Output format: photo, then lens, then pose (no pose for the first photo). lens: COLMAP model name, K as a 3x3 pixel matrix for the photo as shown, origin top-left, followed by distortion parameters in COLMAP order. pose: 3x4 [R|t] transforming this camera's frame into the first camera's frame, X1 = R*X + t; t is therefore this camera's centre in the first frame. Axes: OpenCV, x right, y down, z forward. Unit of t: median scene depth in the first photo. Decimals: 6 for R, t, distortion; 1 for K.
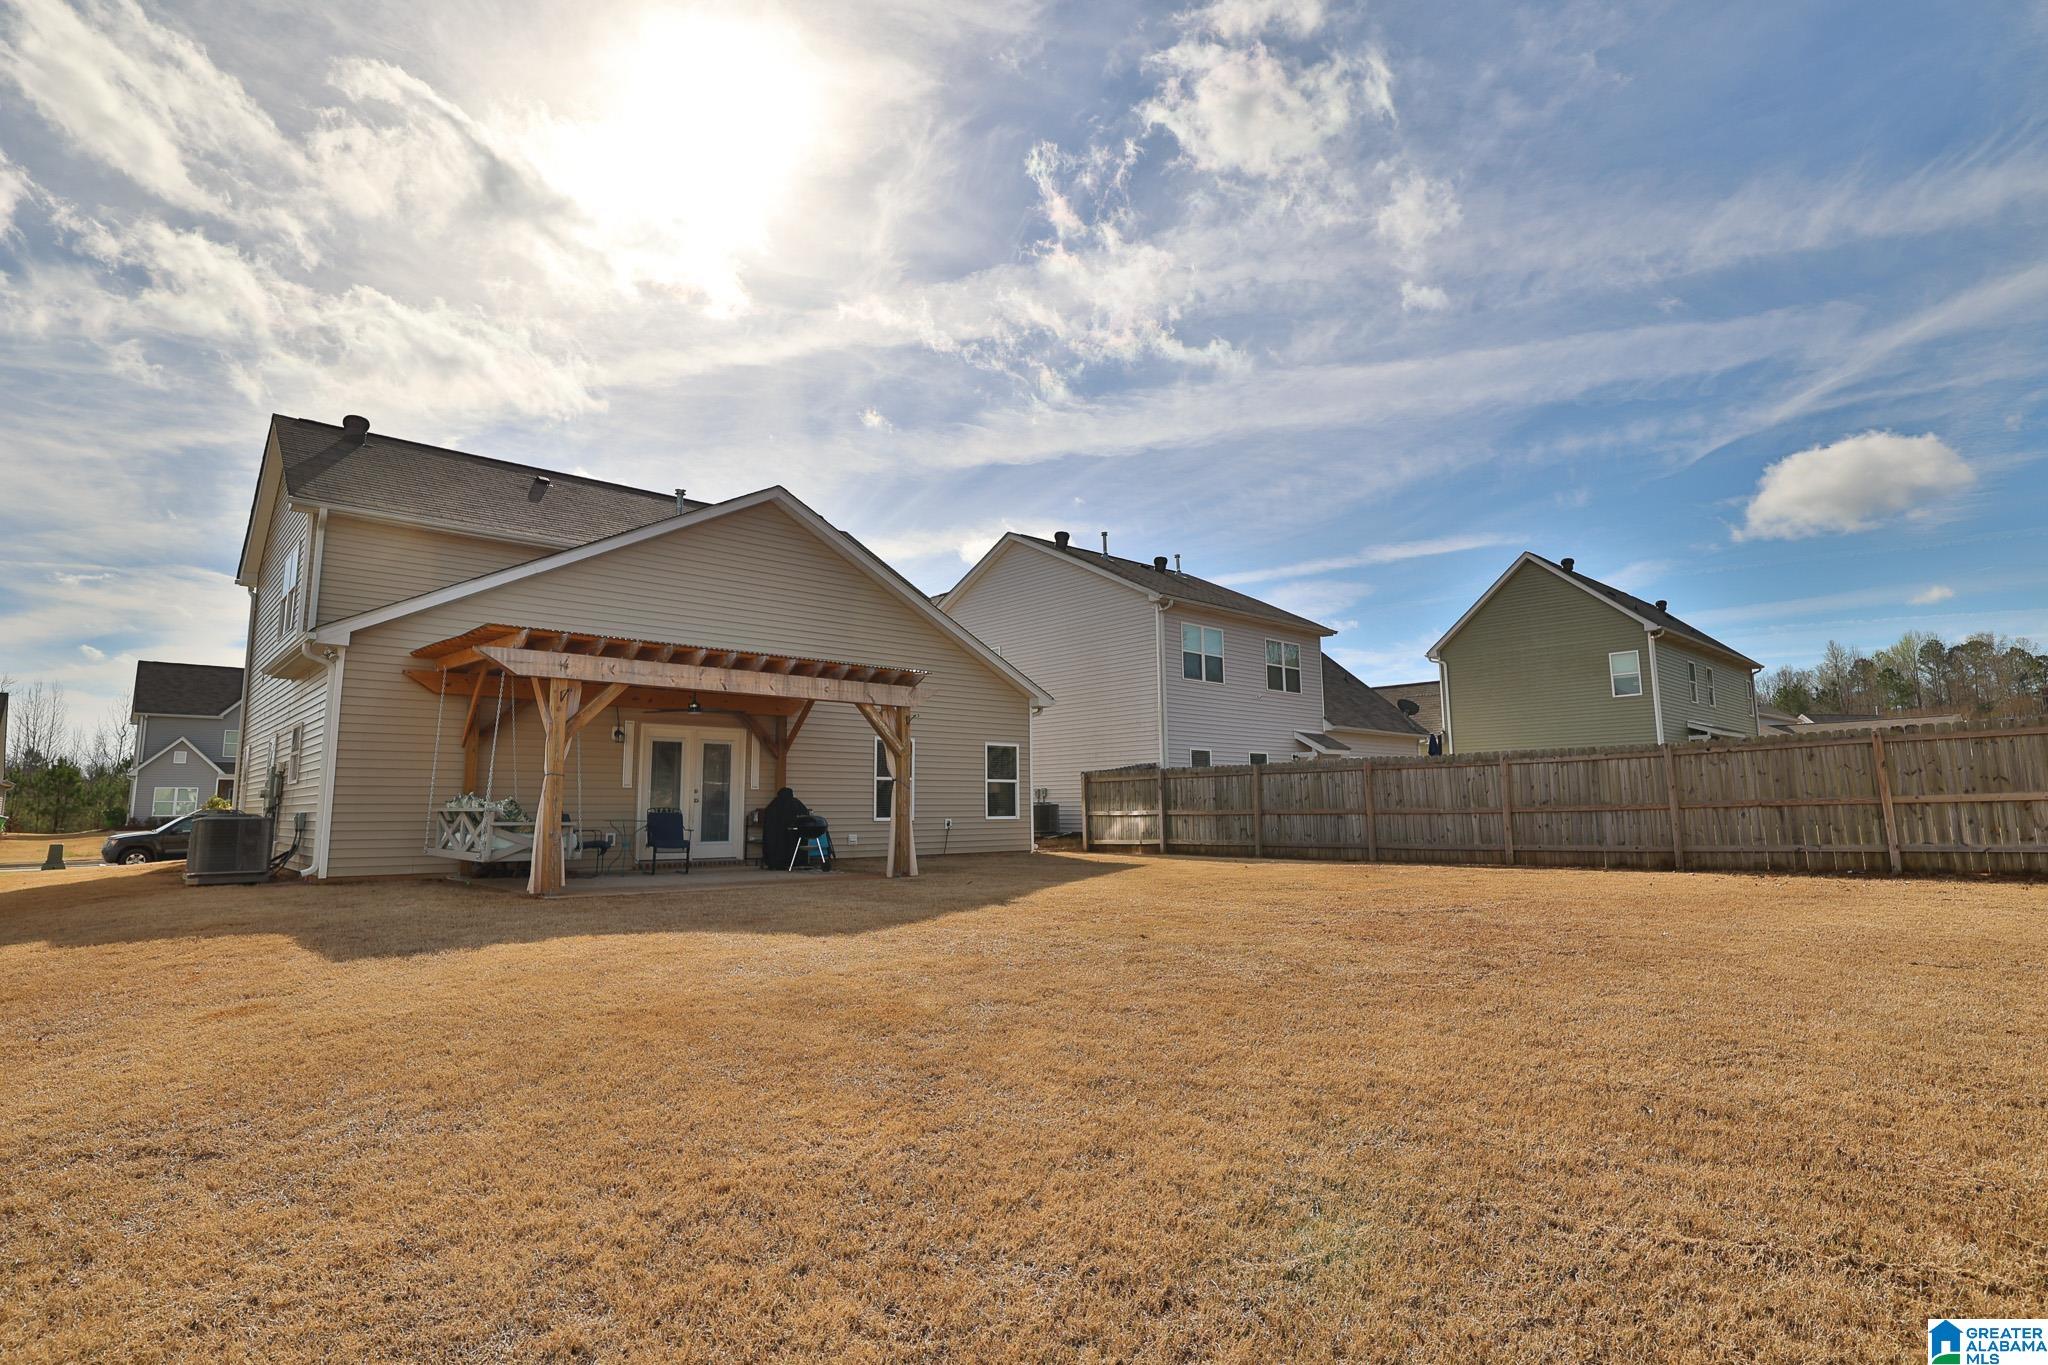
lens RADIAL K [[1011.8, 0, 1016.6], [0, 1011.8, 665.8], [0, 0, 1]] dist [-0.048550, 0.025132]
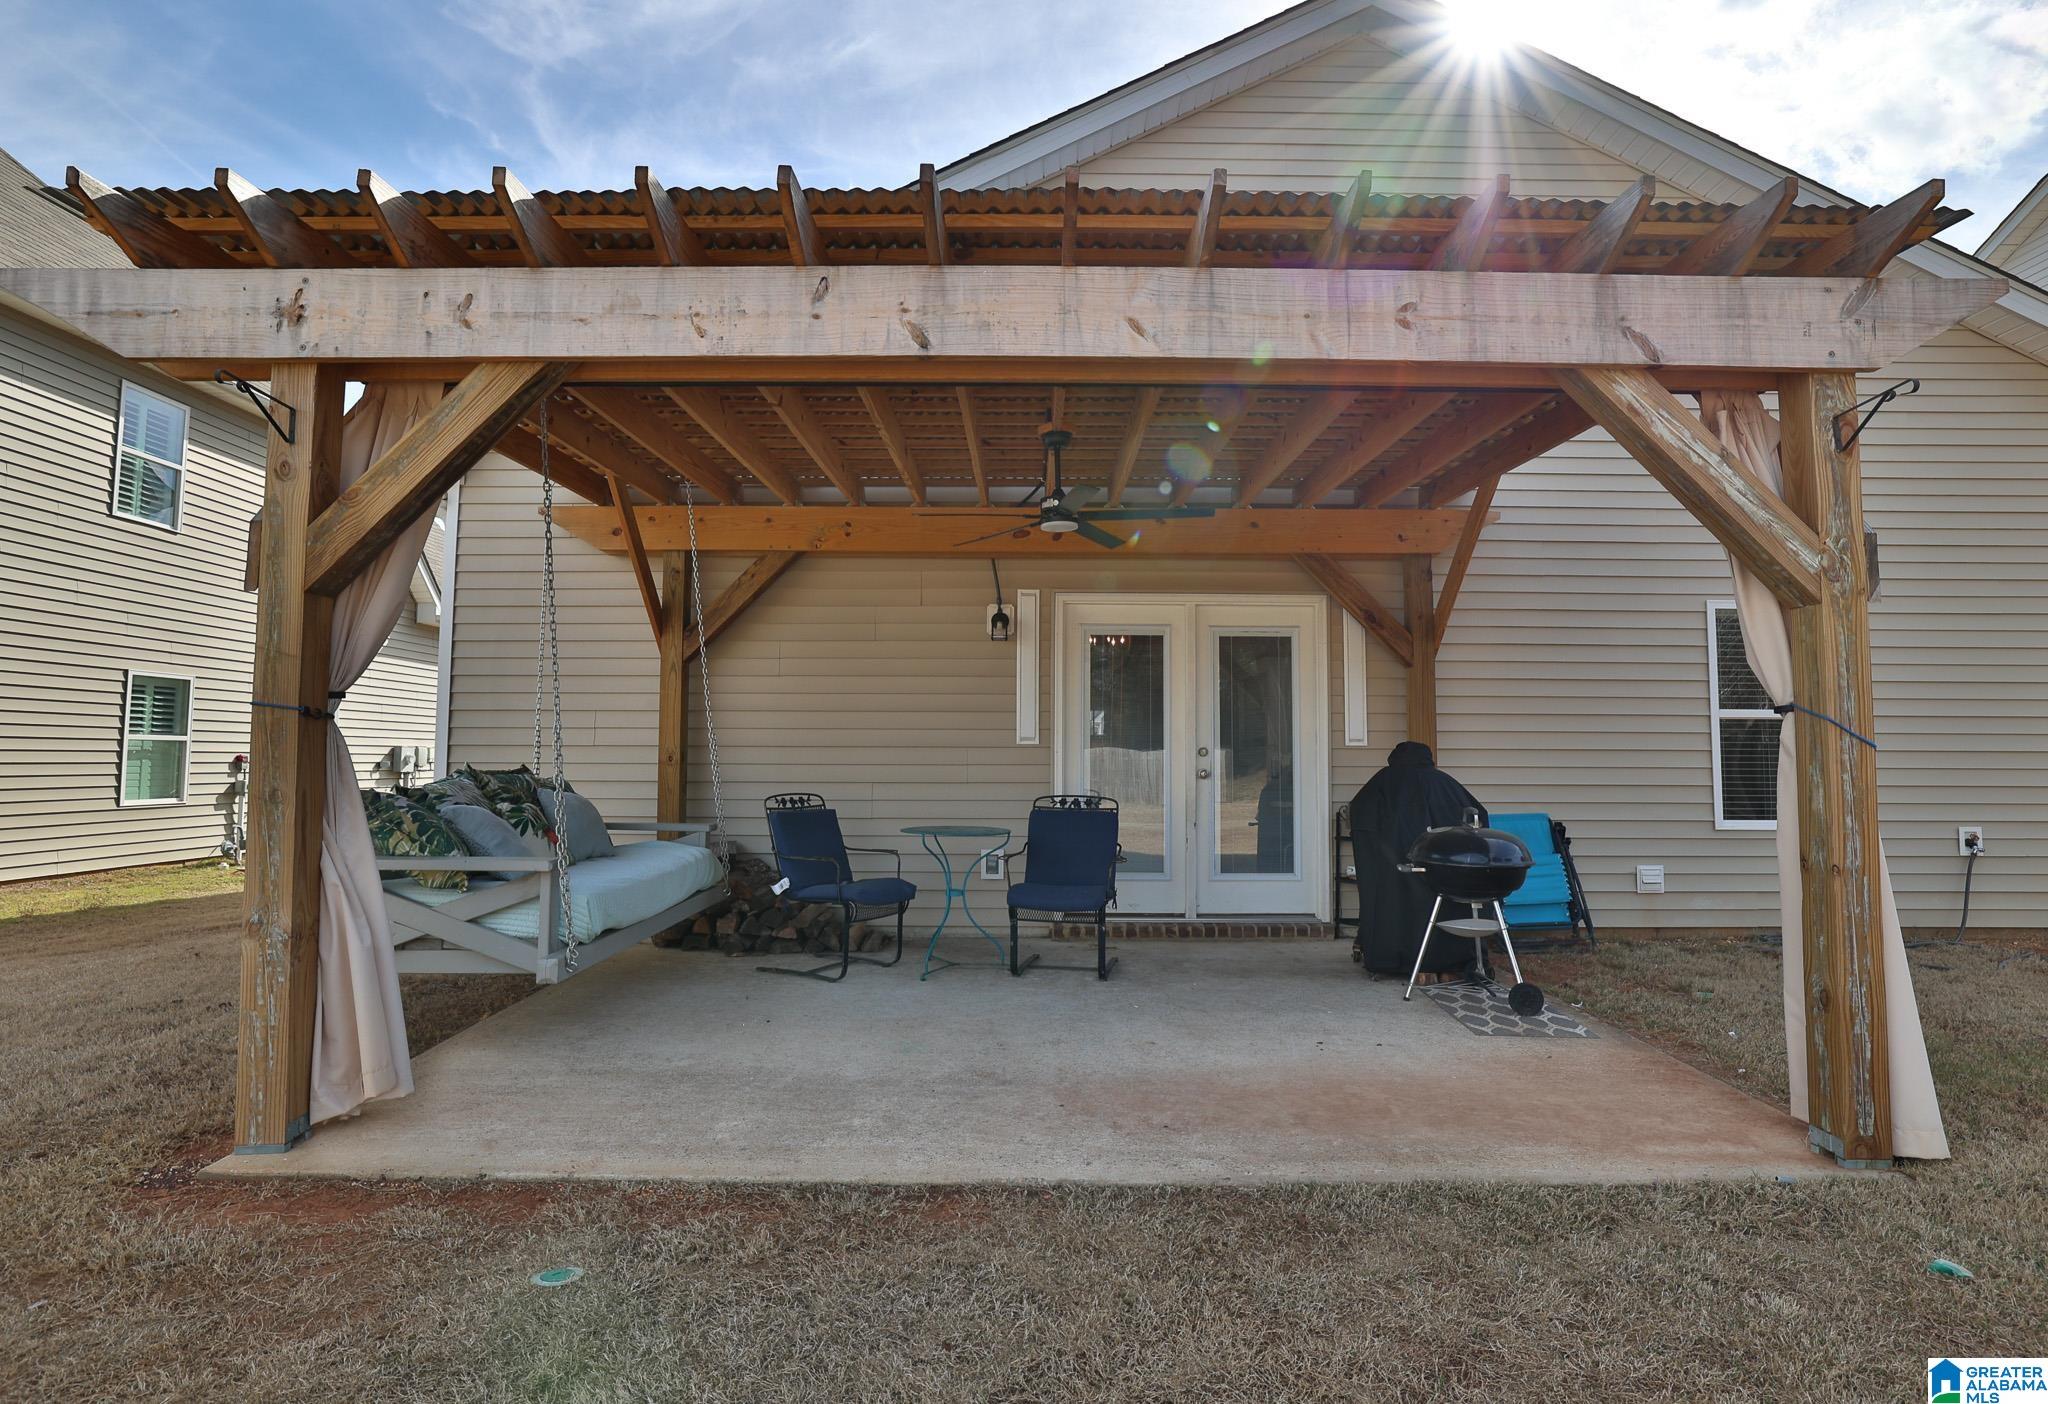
lens RADIAL K [[1036.6, 0, 1024.0], [0, 1036.6, 702.0], [0, 0, 1]] dist [-0.014298, 0.000468]
pose [[0.727995, -0.029345, -0.684954, -0.081953], [0.086094, 0.995088, 0.048872, 0.081114], [0.680156, -0.094549, 0.726945, 0.672832]]
